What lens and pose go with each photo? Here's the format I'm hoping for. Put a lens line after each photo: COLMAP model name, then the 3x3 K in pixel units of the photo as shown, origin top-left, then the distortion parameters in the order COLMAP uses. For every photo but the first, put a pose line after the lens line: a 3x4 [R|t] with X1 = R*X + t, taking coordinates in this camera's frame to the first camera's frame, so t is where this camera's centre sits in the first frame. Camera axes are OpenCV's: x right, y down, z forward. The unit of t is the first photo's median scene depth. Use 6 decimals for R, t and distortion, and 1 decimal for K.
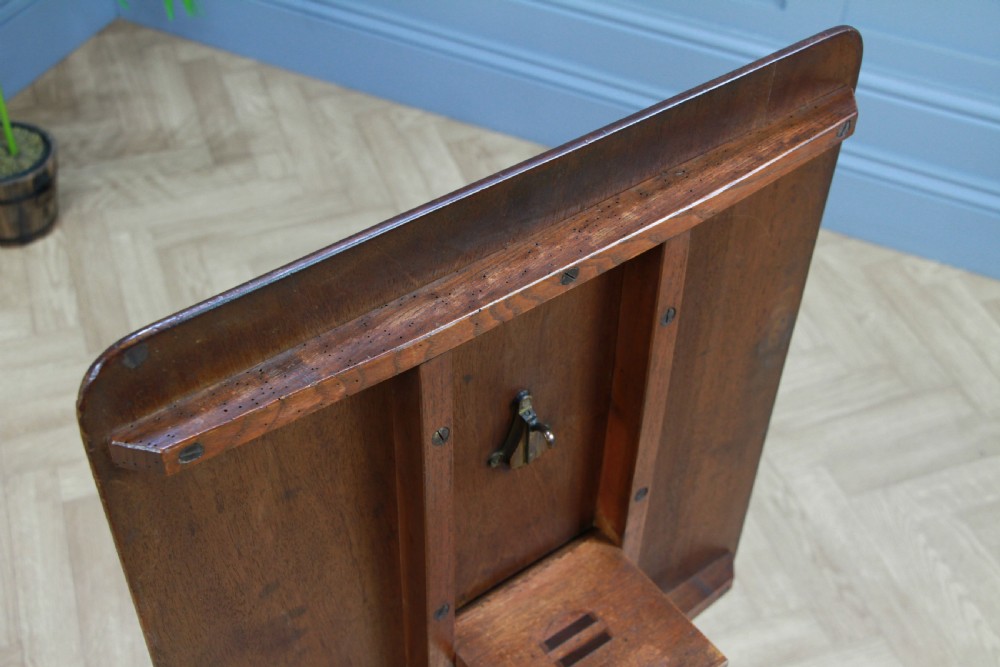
lens RADIAL K [[1311.3, 0, 506.5], [0, 1311.3, 342.5], [0, 0, 1]] dist [0.048960, 0.000000]
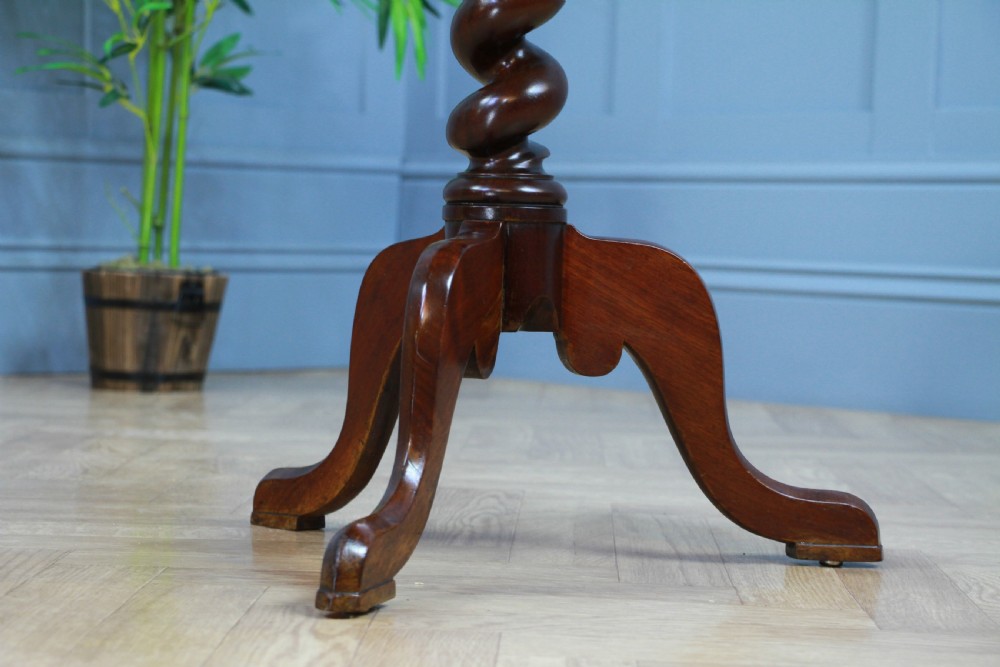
lens RADIAL K [[2504.9, 0, 501.5], [0, 2504.9, 327.7], [0, 0, 1]] dist [0.422377, 0.000000]
pose [[0.929072, 0.009844, -0.369767, 0.369959], [-0.263756, 0.718494, -0.643583, 0.829038], [0.259340, 0.695463, 0.670130, 0.102290]]
